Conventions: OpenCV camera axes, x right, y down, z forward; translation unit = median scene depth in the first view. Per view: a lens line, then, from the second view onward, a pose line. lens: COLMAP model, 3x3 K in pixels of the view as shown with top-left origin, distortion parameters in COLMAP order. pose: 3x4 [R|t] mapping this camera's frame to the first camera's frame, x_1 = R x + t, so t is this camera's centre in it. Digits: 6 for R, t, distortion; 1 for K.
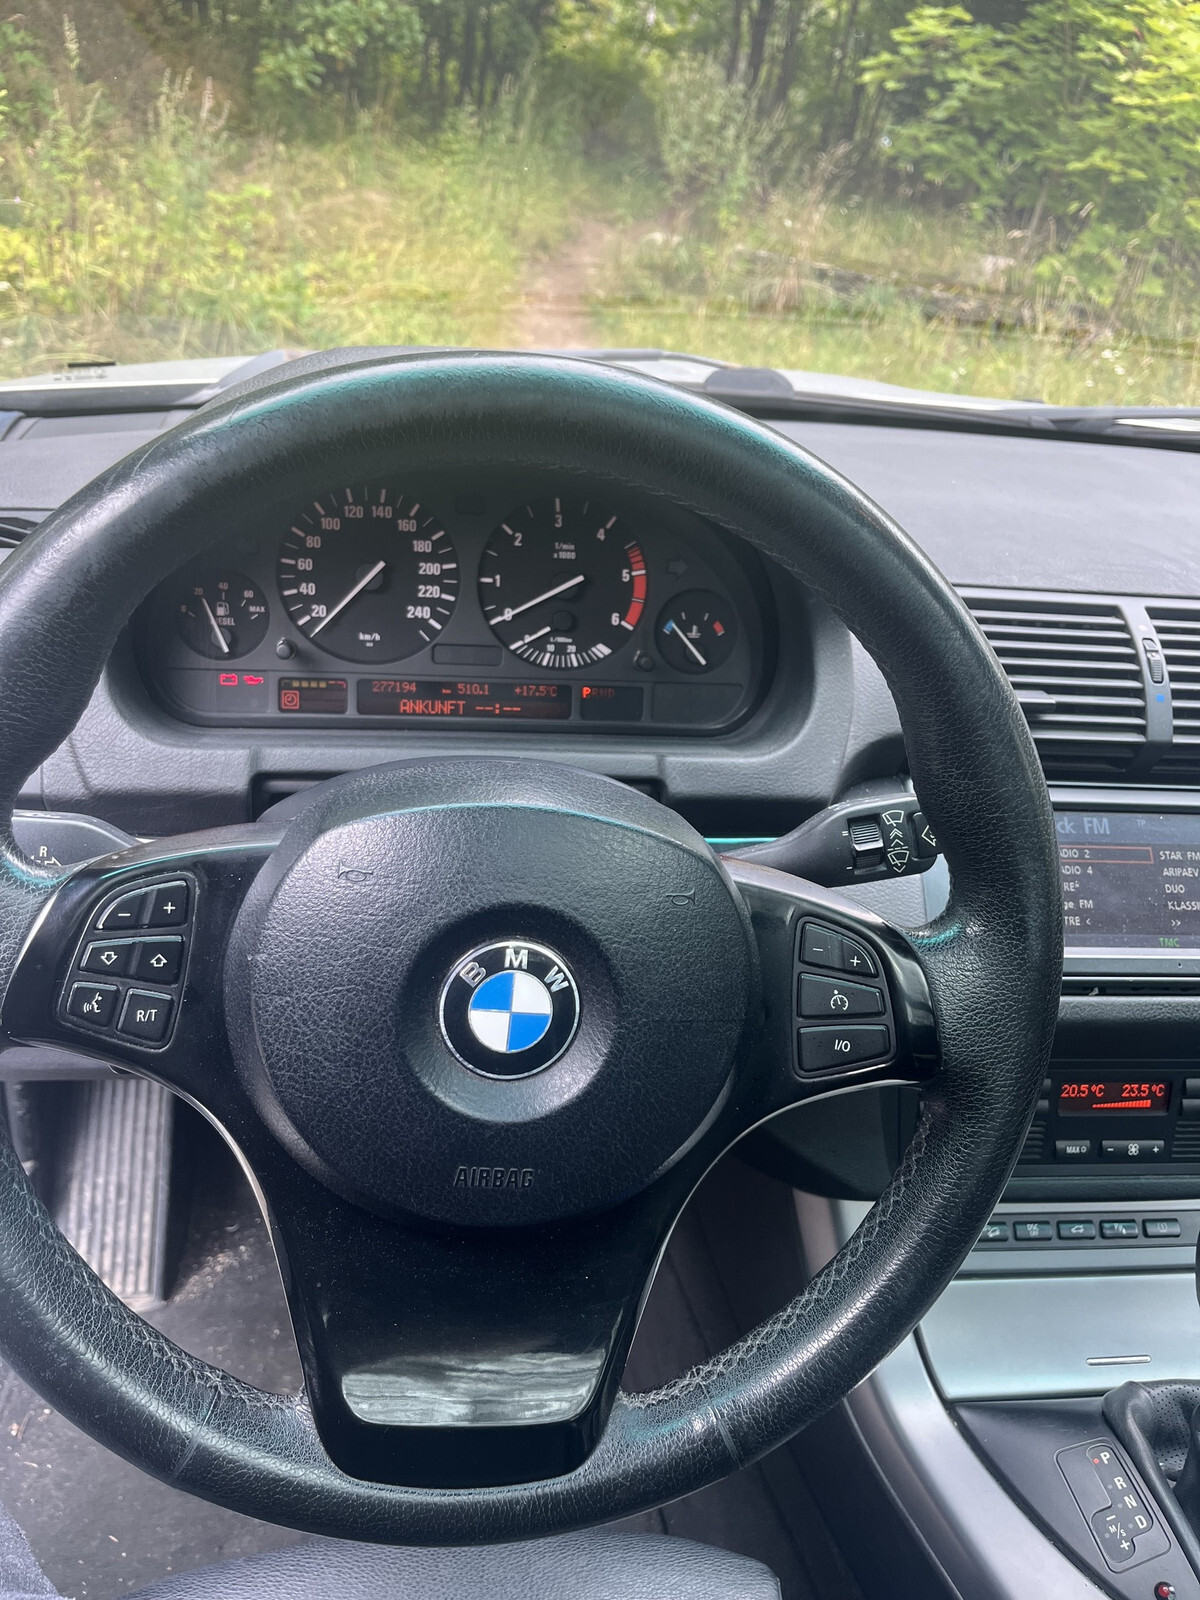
lens RADIAL K [[1211.6, 0, 600.0], [0, 1211.6, 800.0], [0, 0, 1]] dist [0.098950, -0.142894]
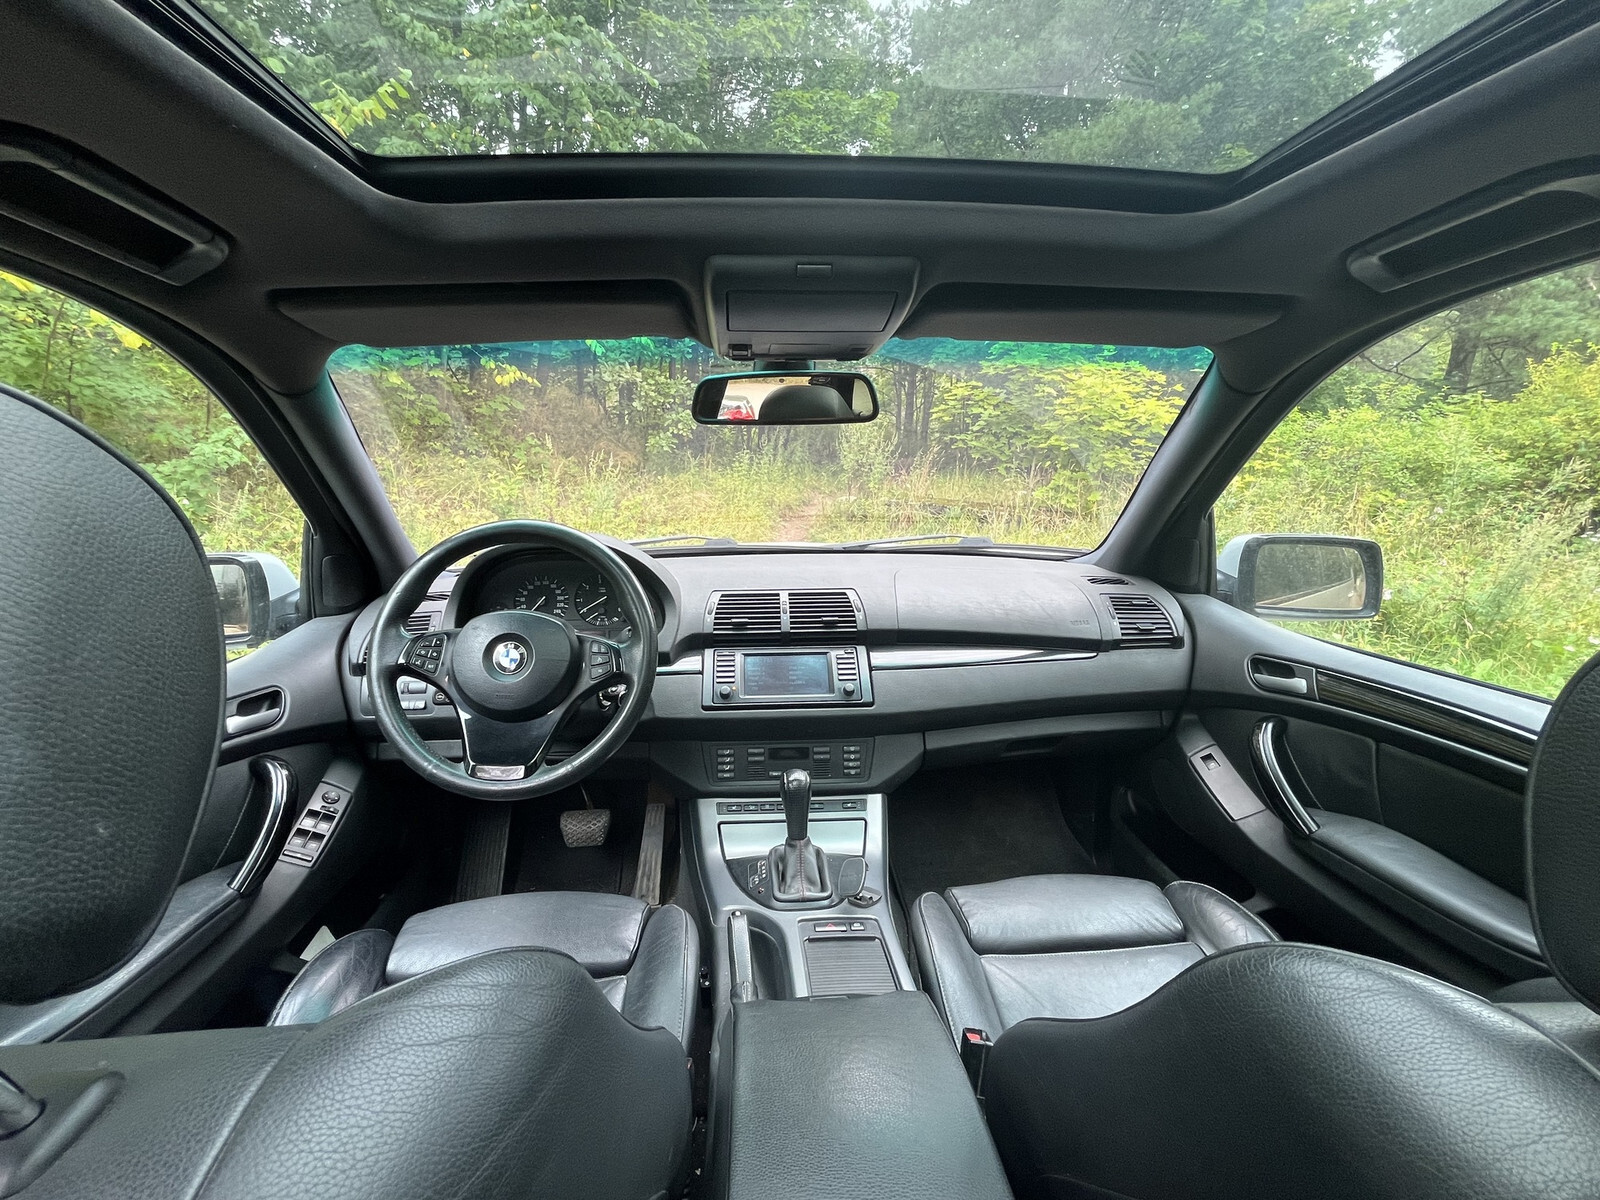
lens RADIAL K [[747.7, 0, 800.0], [0, 747.7, 600.0], [0, 0, 1]] dist [-0.000381, -0.000036]
pose [[0.991645, -0.087869, -0.094441, 0.087416], [0.055827, 0.952342, -0.299879, 0.057726], [0.116290, 0.292101, 0.949291, -0.106349]]
